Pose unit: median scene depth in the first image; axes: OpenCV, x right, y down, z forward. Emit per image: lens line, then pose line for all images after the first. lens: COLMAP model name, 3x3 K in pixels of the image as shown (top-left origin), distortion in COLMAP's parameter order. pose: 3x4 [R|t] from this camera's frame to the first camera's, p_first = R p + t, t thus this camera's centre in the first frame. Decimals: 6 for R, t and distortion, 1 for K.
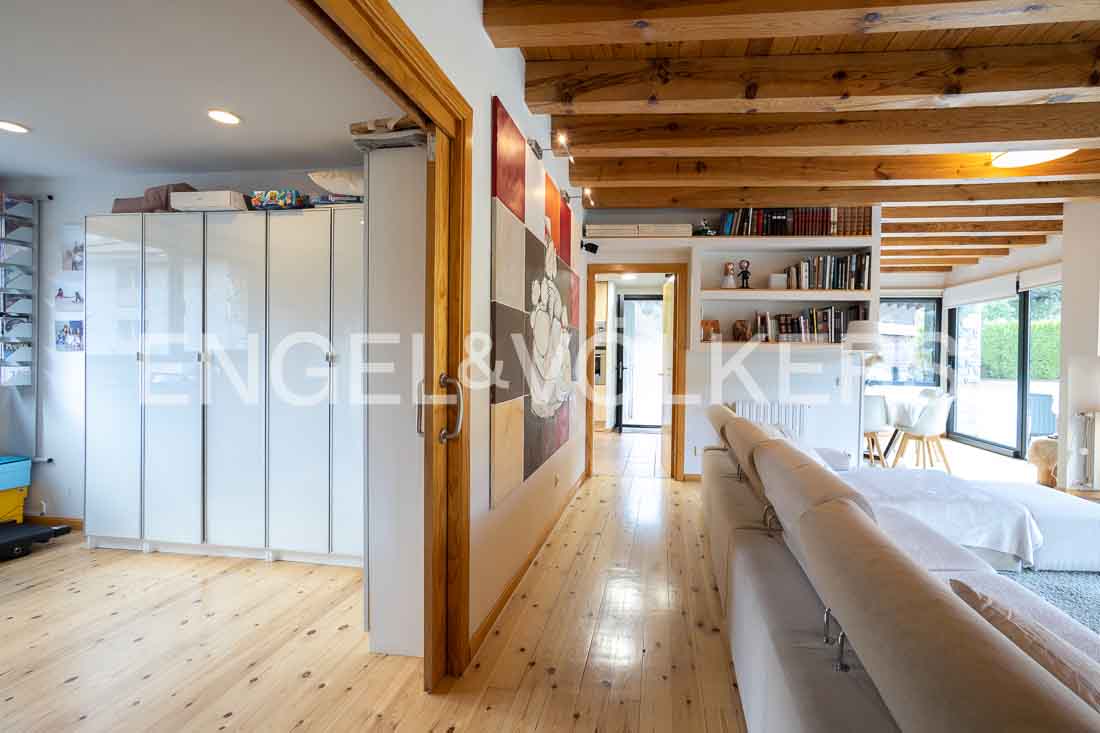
lens RADIAL K [[490.8, 0, 591.3], [0, 490.8, 355.3], [0, 0, 1]] dist [-0.010643, 0.004124]
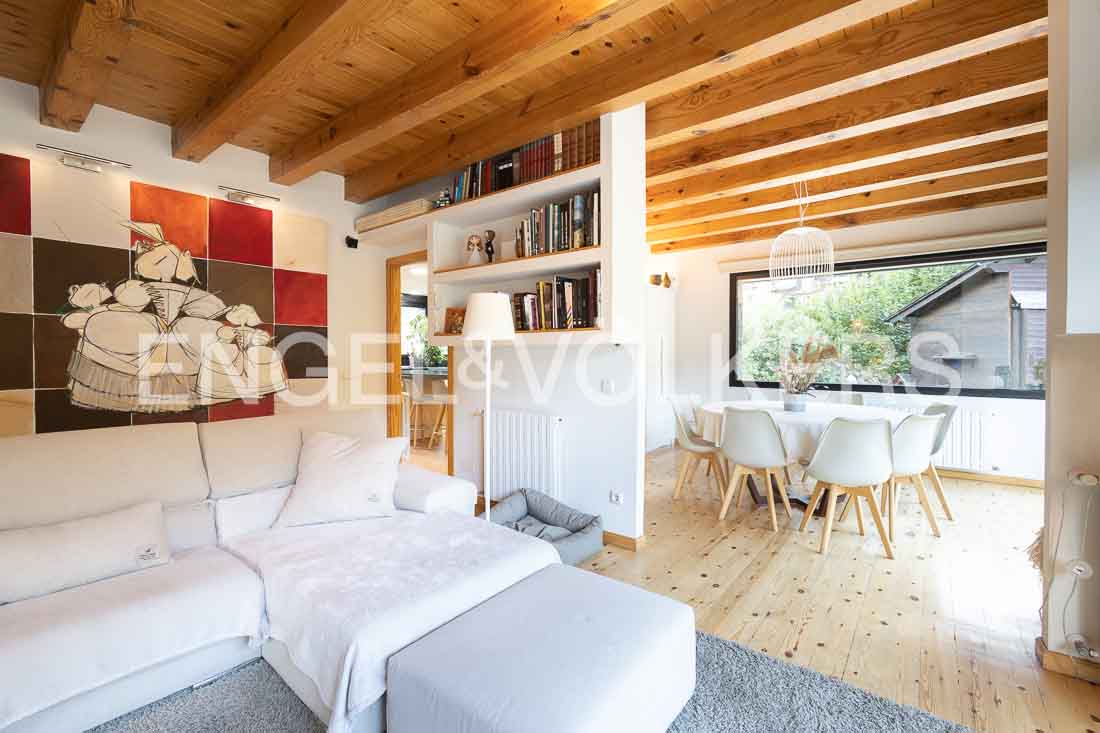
lens RADIAL K [[490.8, 0, 536.0], [0, 490.8, 361.1], [0, 0, 1]] dist [-0.010643, 0.004124]
pose [[0.837537, -0.012704, -0.546233, 0.829518], [0.011037, 0.999919, -0.006332, 0.023310], [0.546269, -0.000726, 0.837610, 0.395362]]
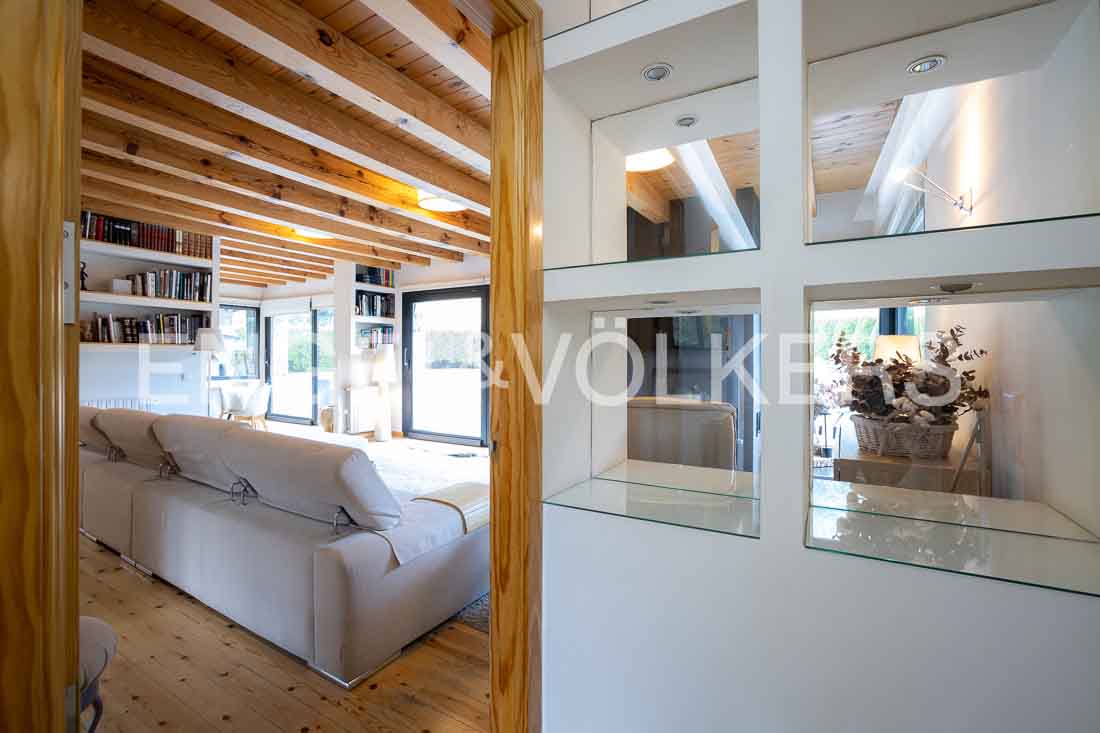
lens RADIAL K [[490.8, 0, 552.9], [0, 490.8, 355.0], [0, 0, 1]] dist [-0.010643, 0.004124]
pose [[0.385491, -0.012771, 0.922623, -0.244290], [0.011028, 0.999897, 0.009232, -0.000945], [-0.922646, 0.006616, 0.385592, -0.283416]]
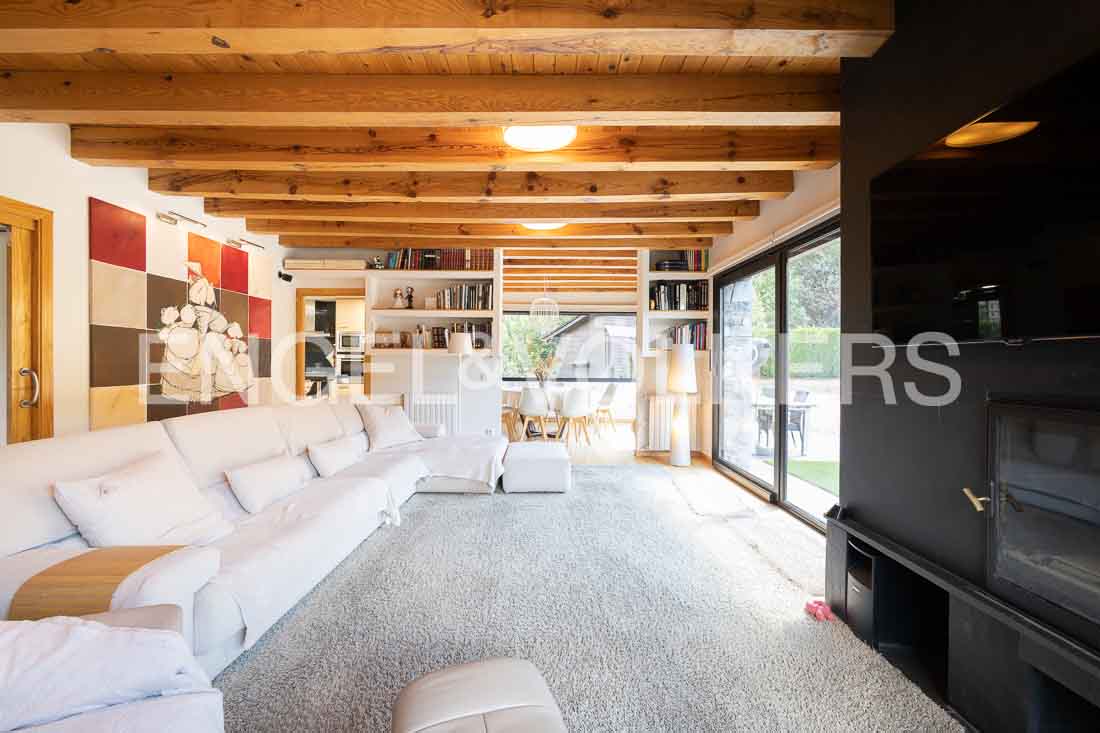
lens RADIAL K [[490.8, 0, 539.2], [0, 490.8, 373.4], [0, 0, 1]] dist [-0.010643, 0.004124]
pose [[0.993302, -0.013012, 0.114812, 0.523378], [0.010915, 0.999762, 0.018879, 0.020314], [-0.115031, -0.017500, 0.993208, -0.384825]]
